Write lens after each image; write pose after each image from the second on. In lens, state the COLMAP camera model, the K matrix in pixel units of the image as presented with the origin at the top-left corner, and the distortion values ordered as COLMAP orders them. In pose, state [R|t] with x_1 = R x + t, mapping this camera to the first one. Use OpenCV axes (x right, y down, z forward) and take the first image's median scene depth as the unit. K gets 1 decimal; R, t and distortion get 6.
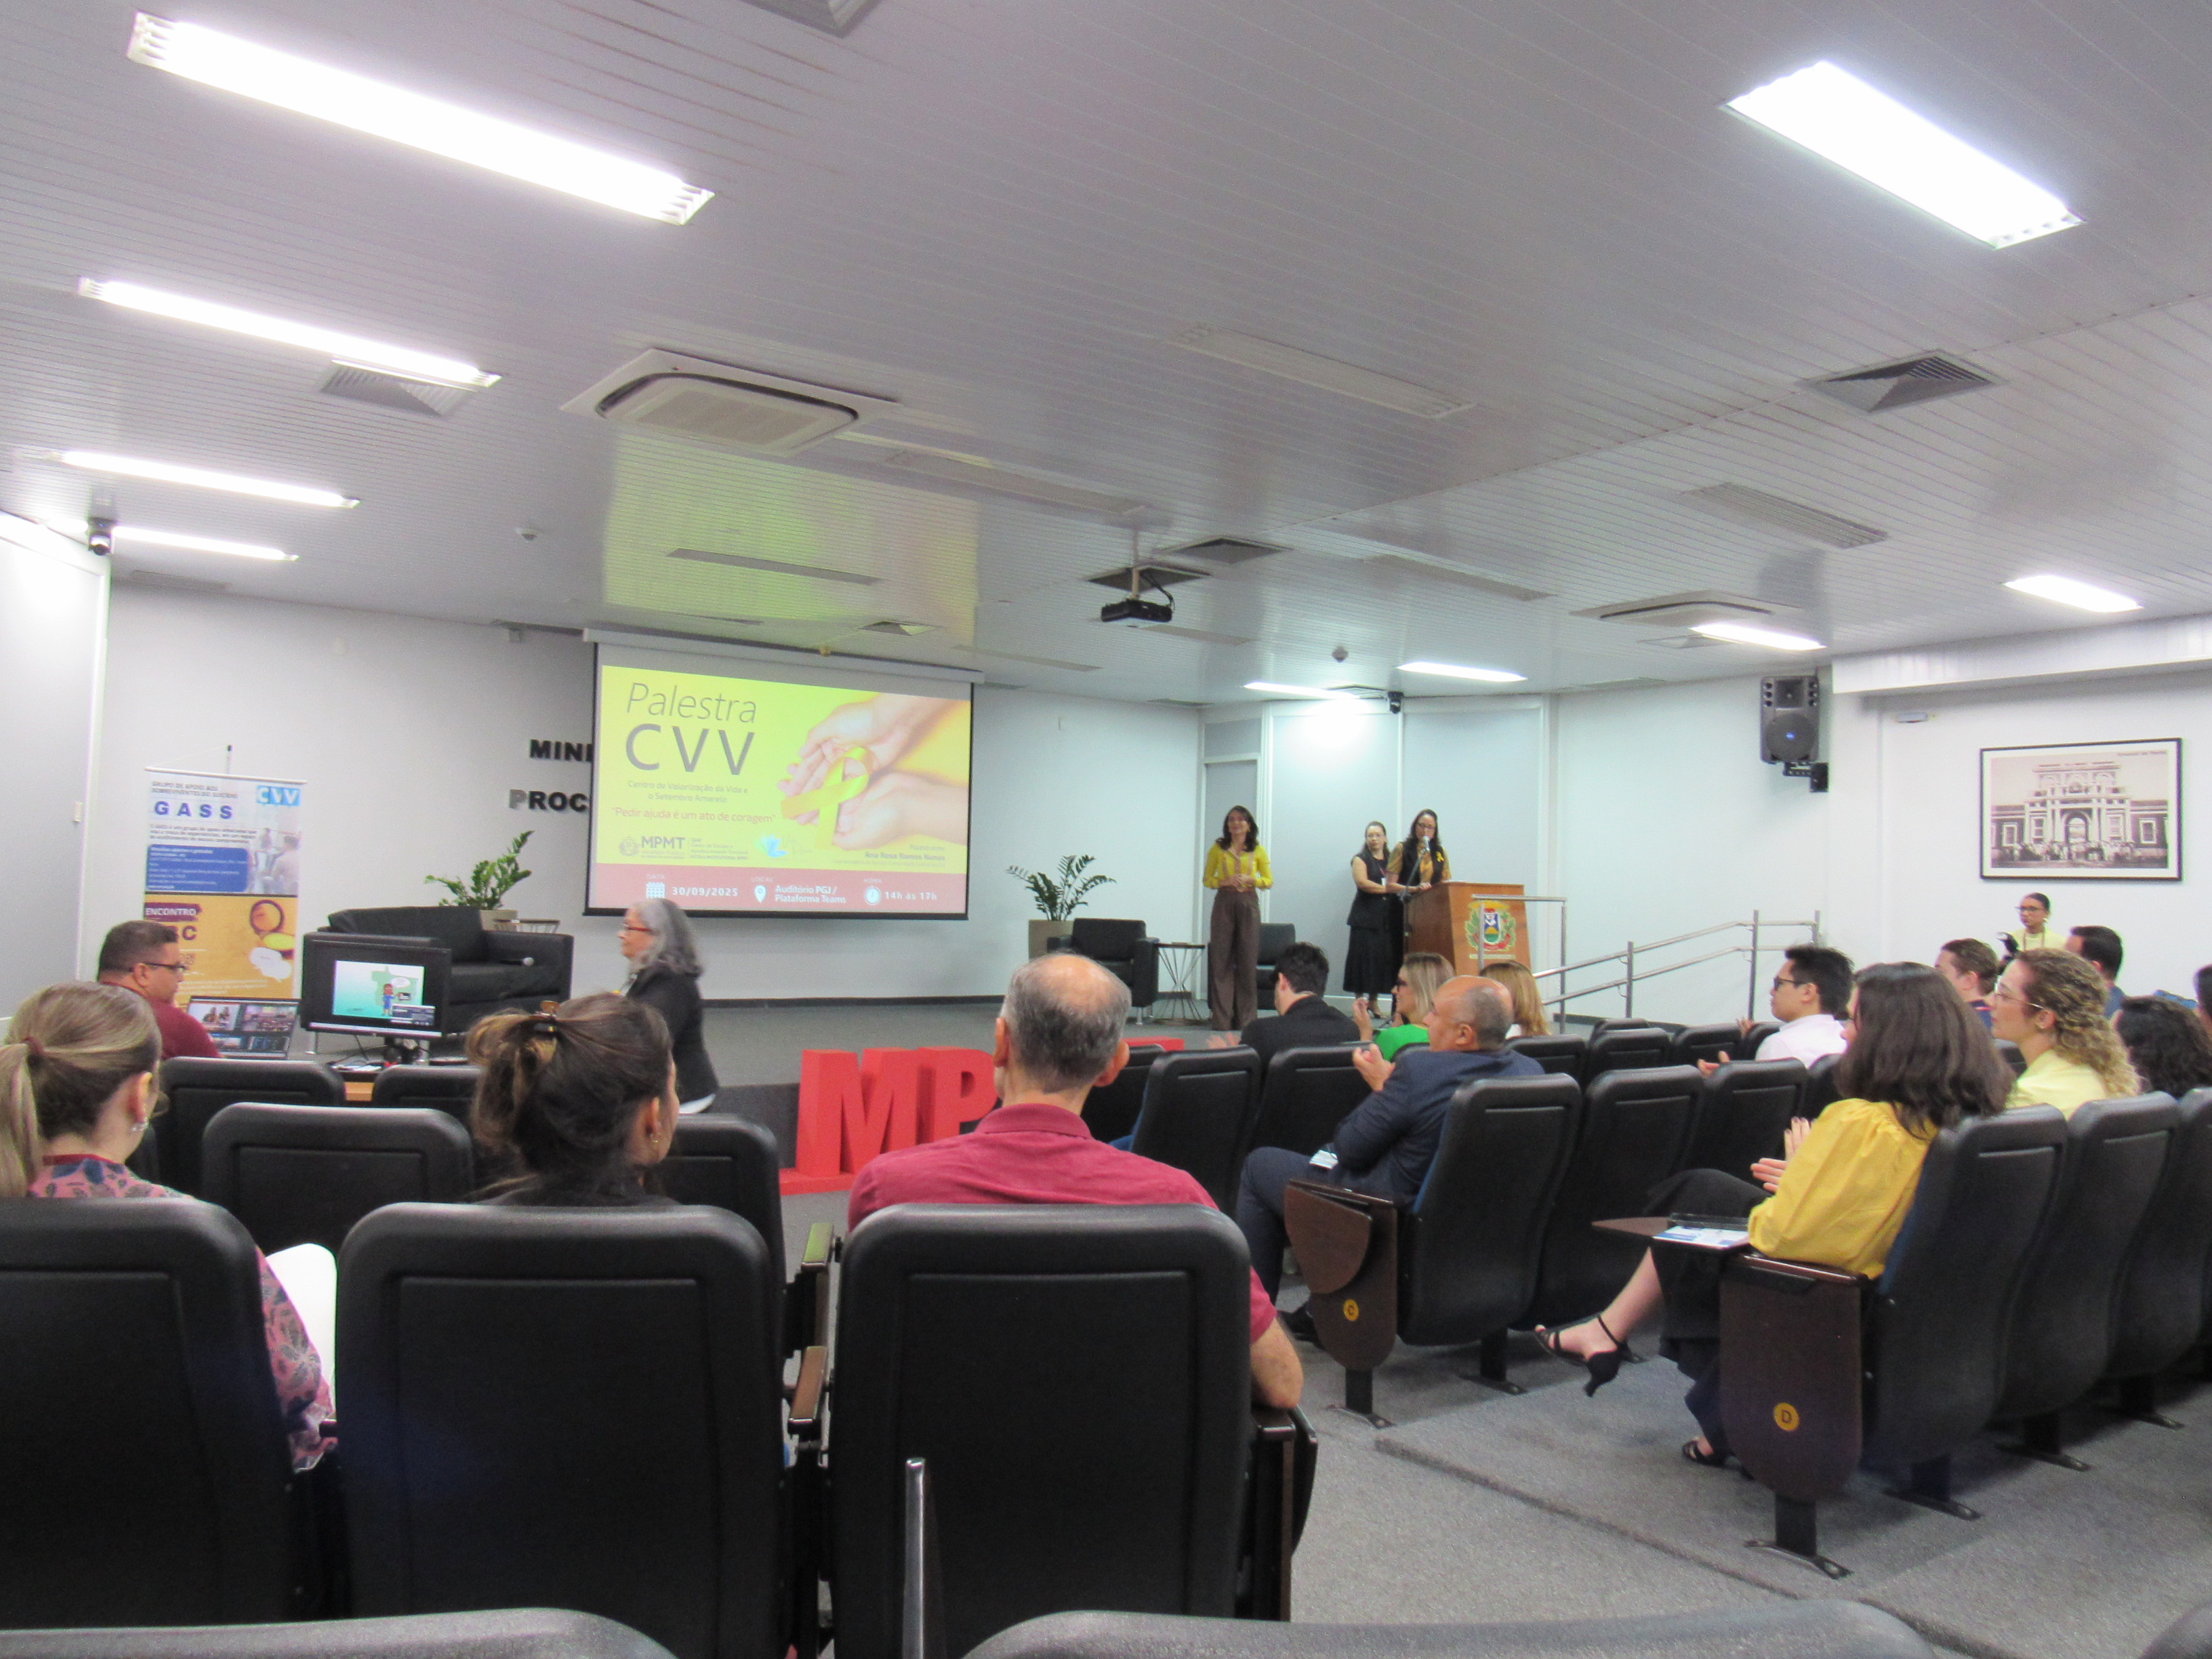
lens RADIAL K [[1578.9, 0, 1105.7], [0, 1578.9, 832.3], [0, 0, 1]] dist [-0.027651, 0.010847]
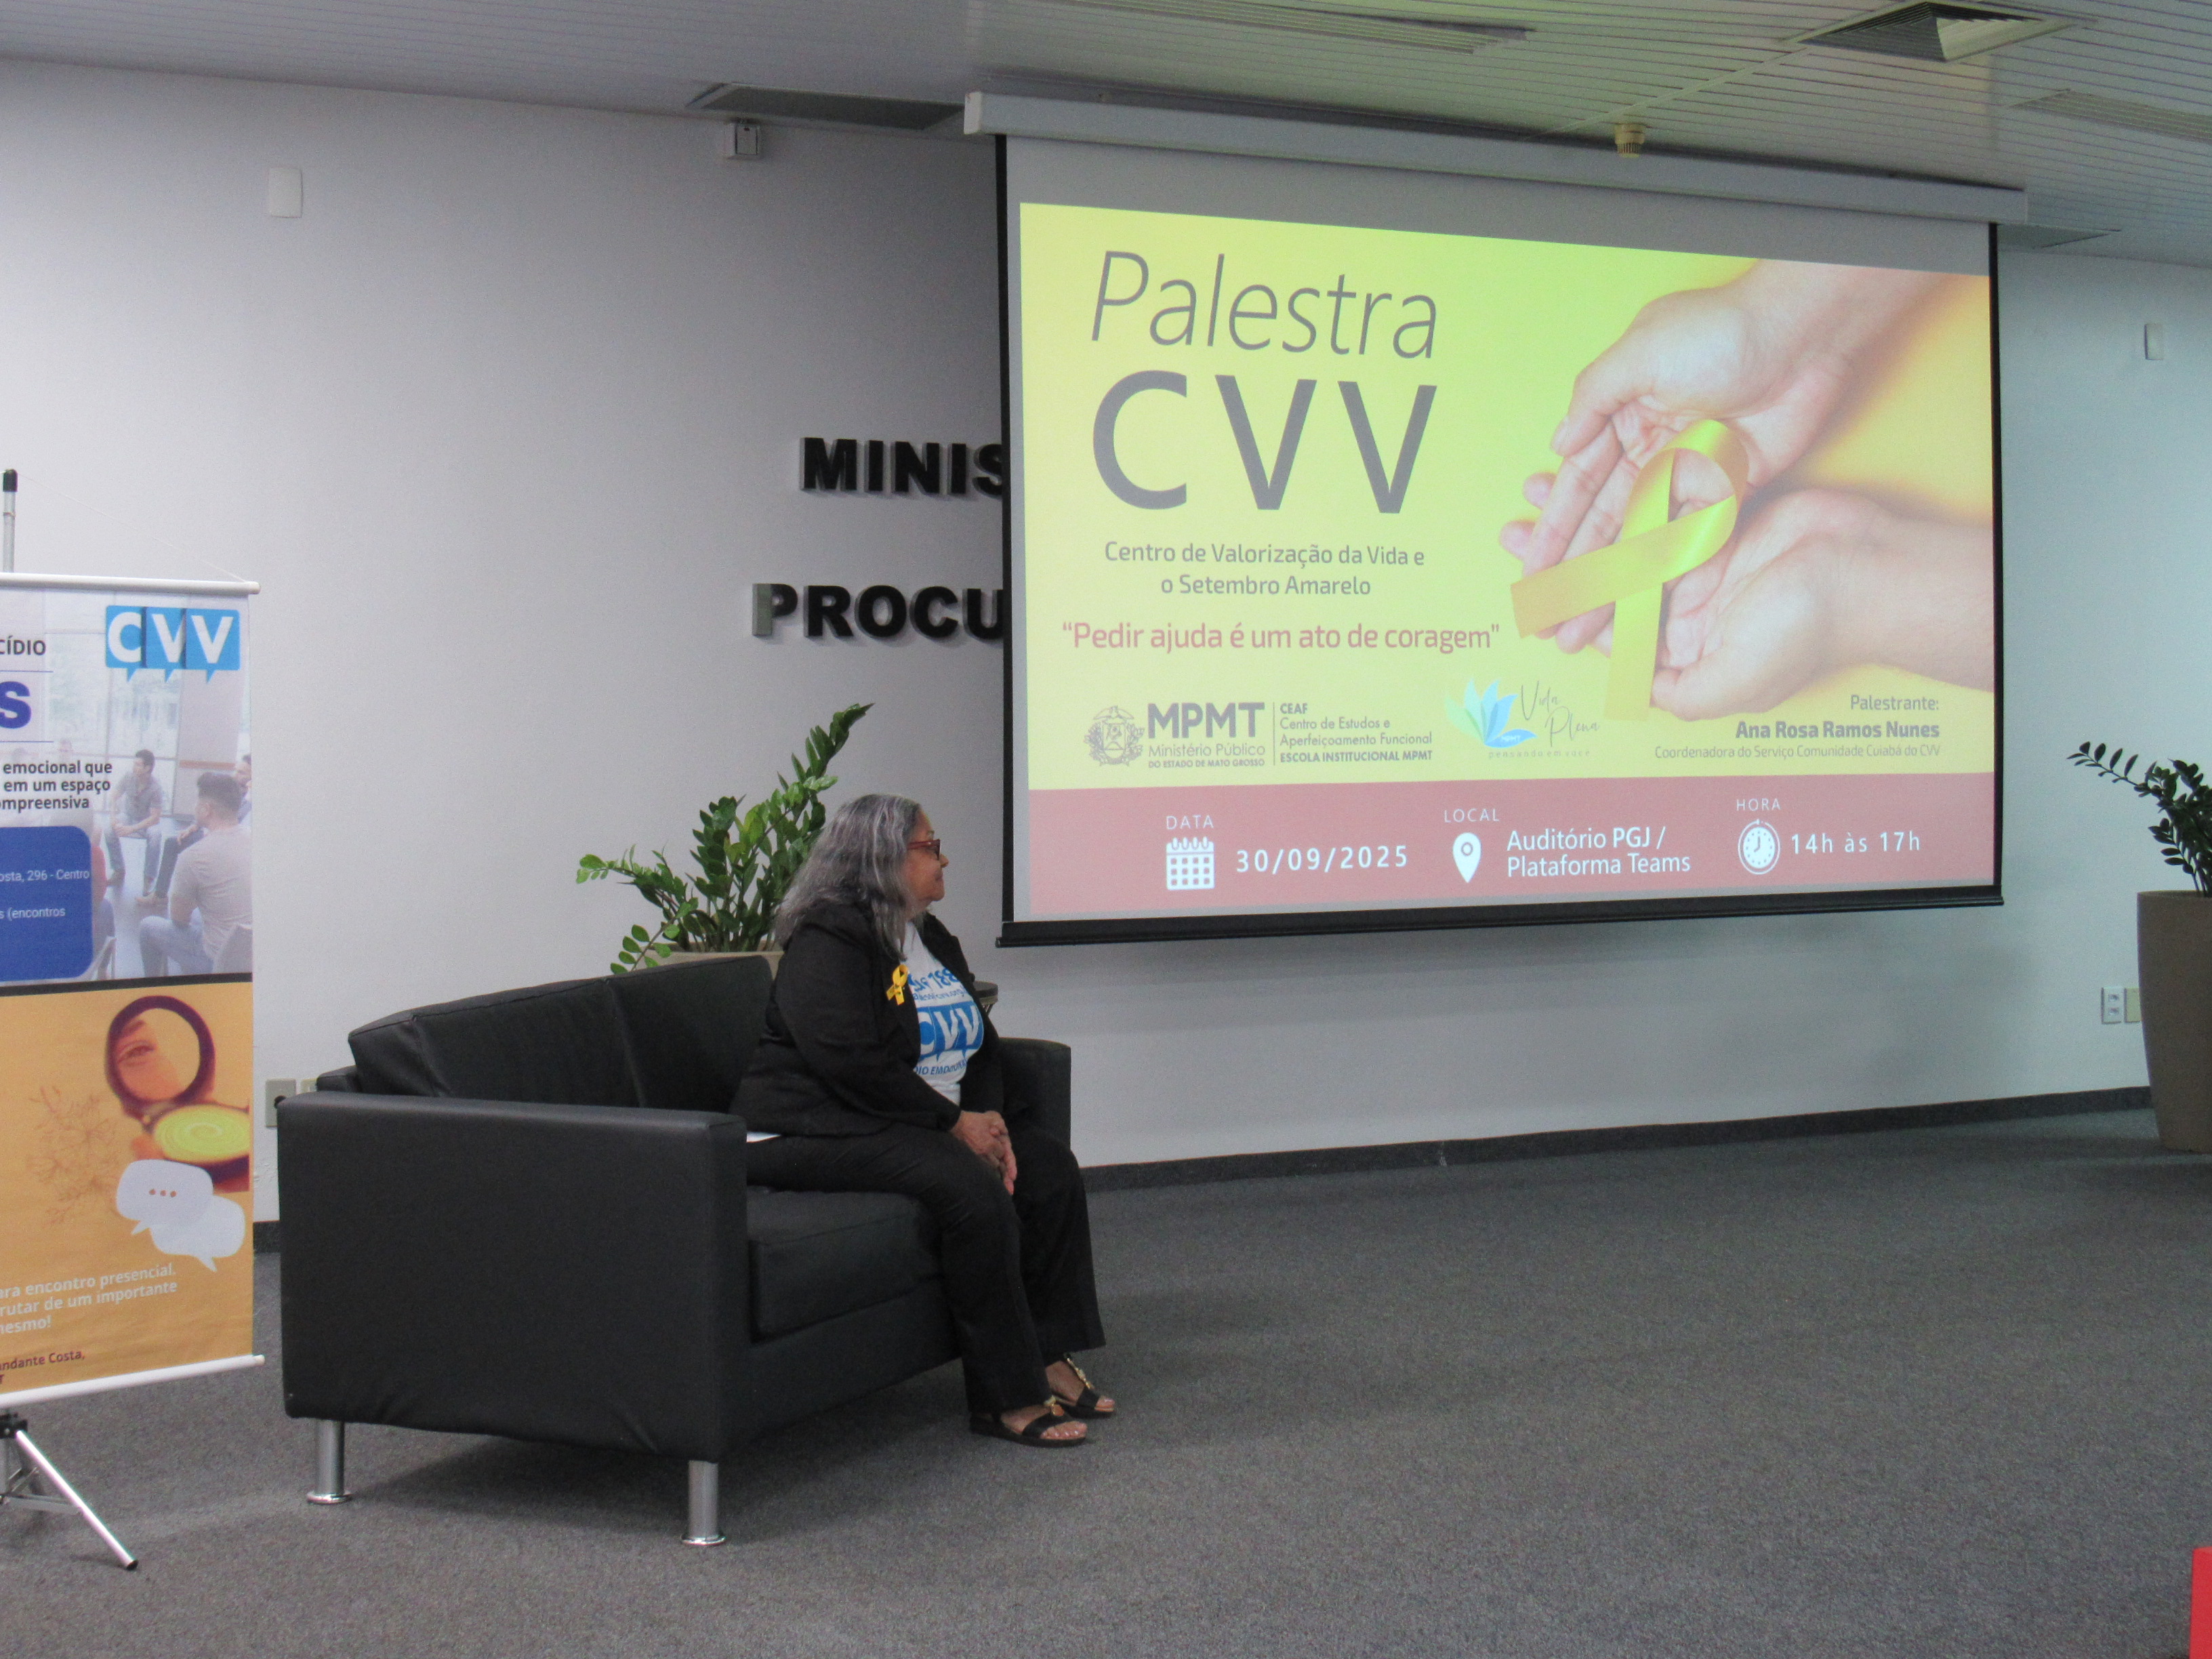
lens RADIAL K [[3010.7, 0, 1106.5], [0, 3010.7, 820.2], [0, 0, 1]] dist [-0.127166, 0.000000]
pose [[0.986935, -0.030513, -0.158202, -0.202272], [0.040240, 0.997467, 0.058648, -0.011043], [0.156012, -0.064248, 0.985663, 0.360247]]
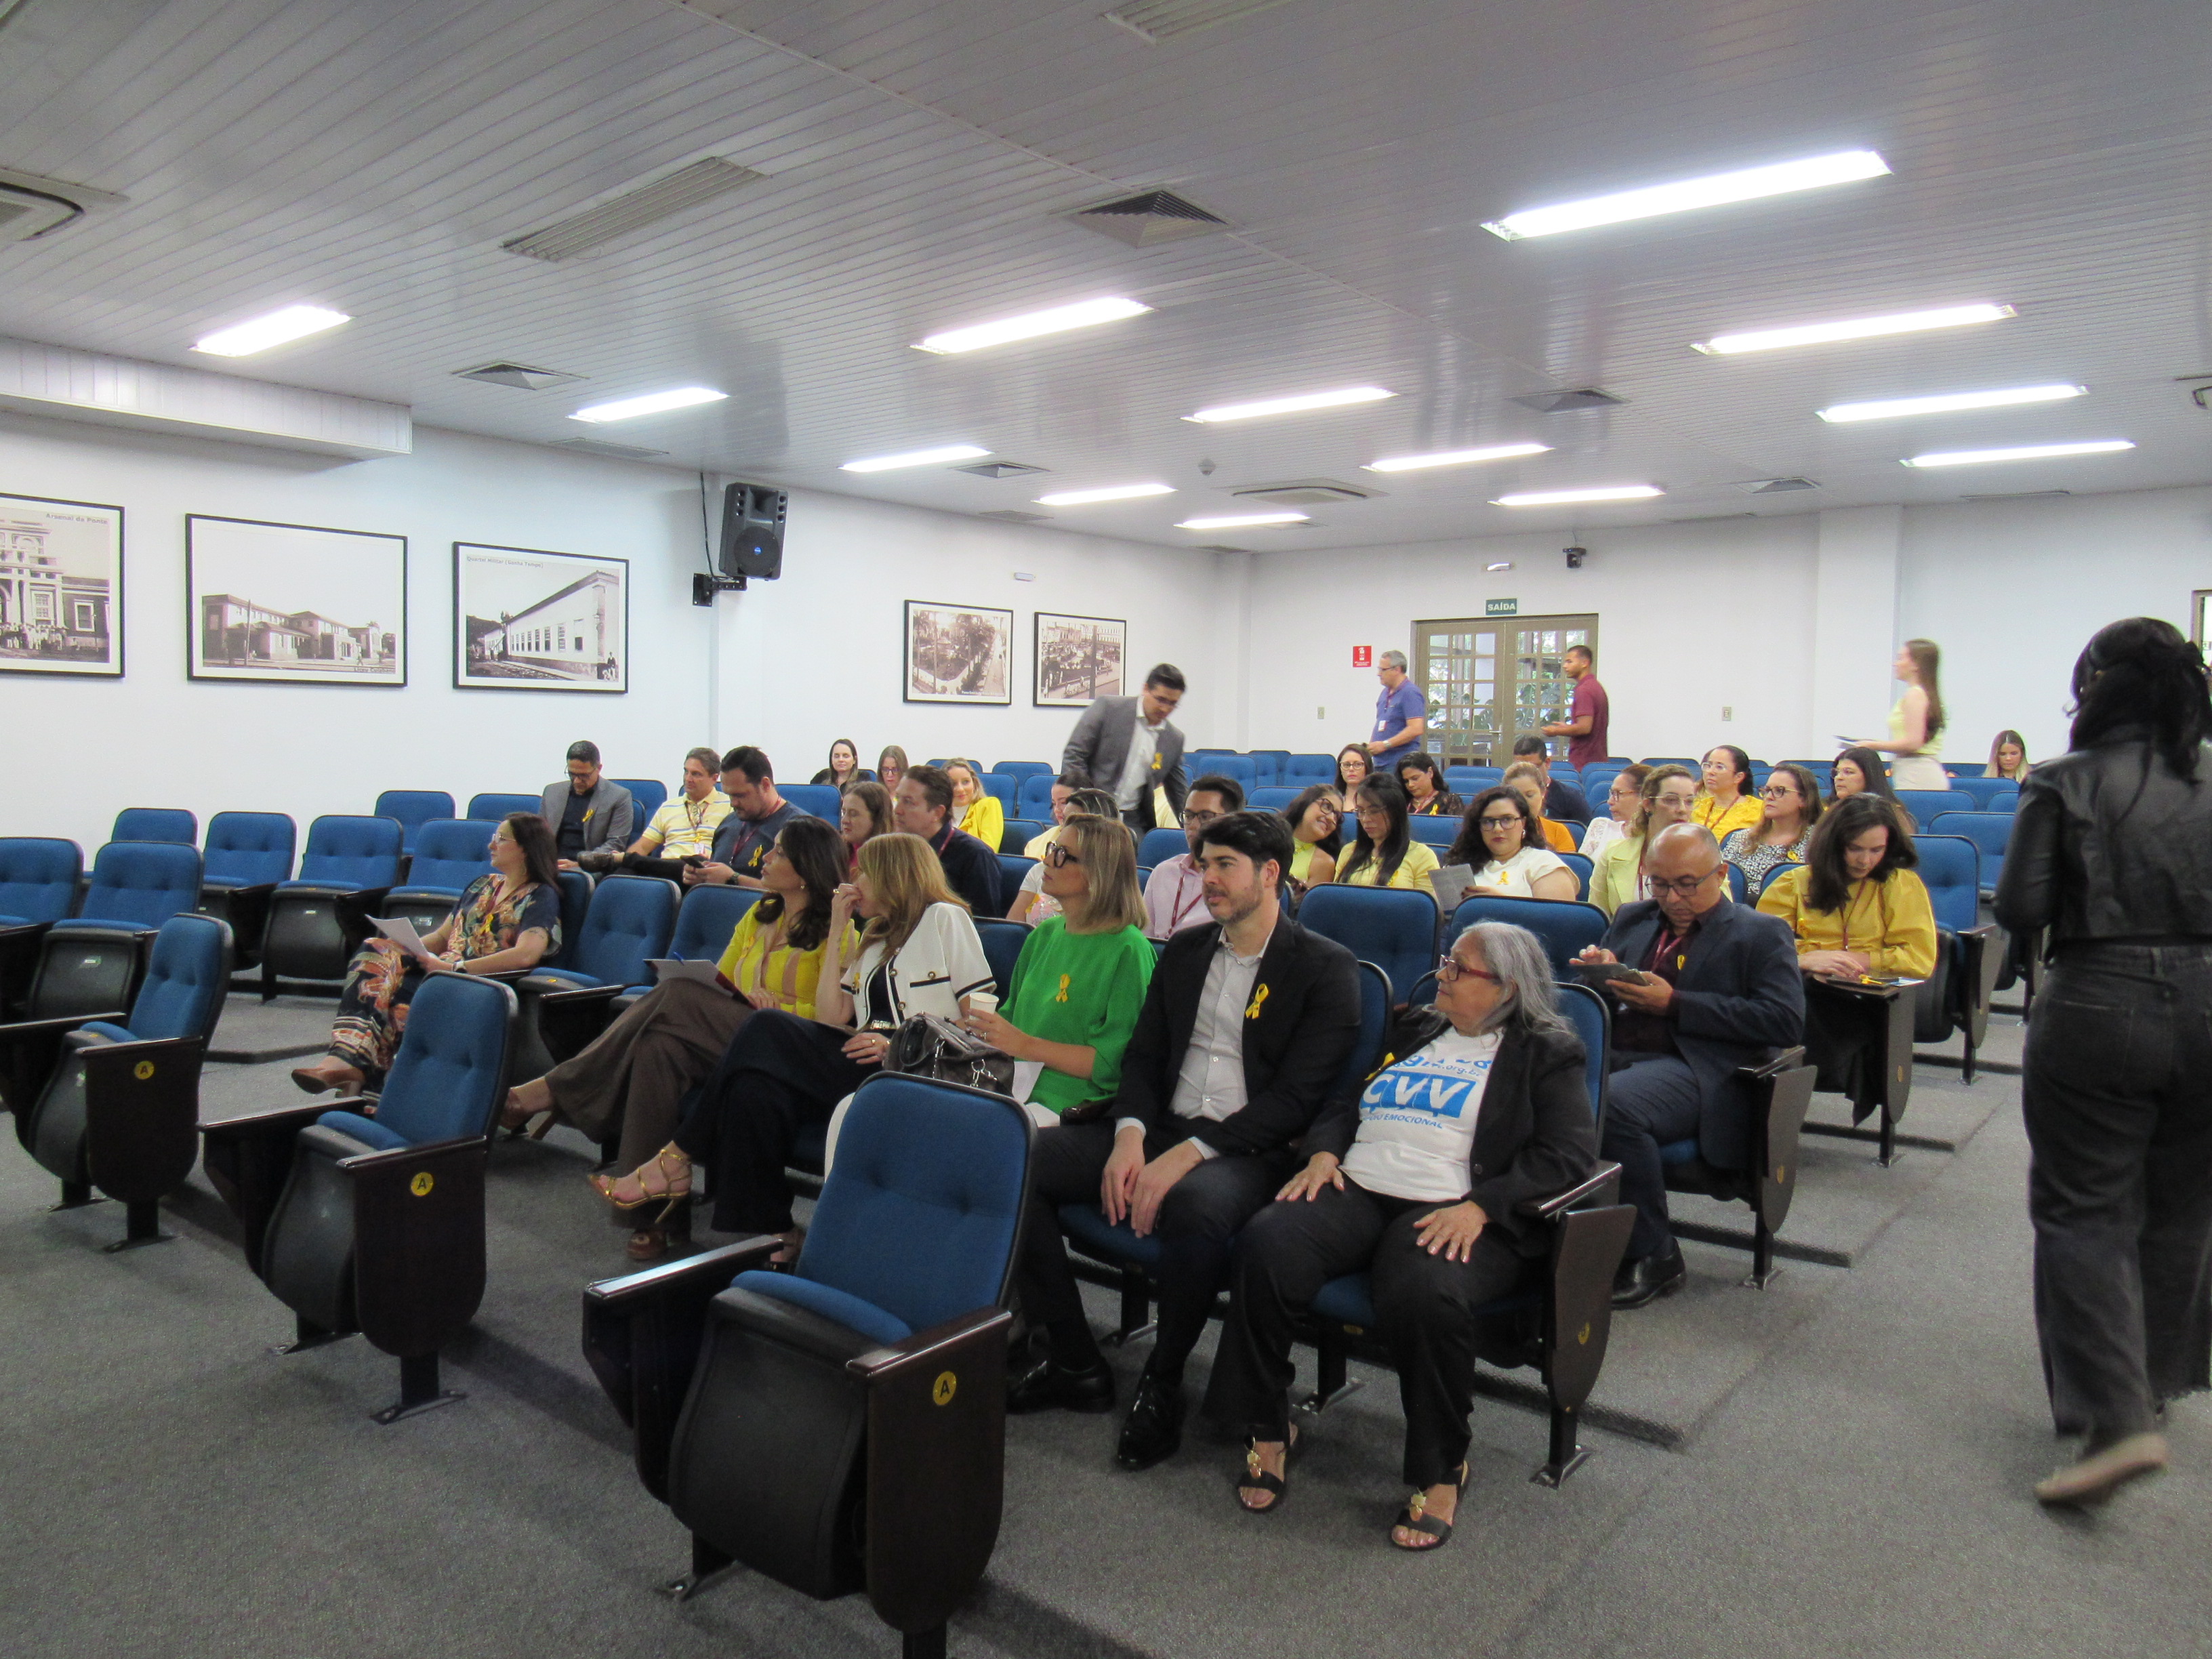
lens RADIAL K [[1593.7, 0, 1101.8], [0, 1593.7, 832.7], [0, 0, 1]] dist [-0.036607, 0.015823]
pose [[-0.249027, -0.087508, 0.964535, -0.233424], [-0.068296, 0.995017, 0.072641, 0.013948], [-0.966085, -0.047784, -0.253763, 0.598083]]
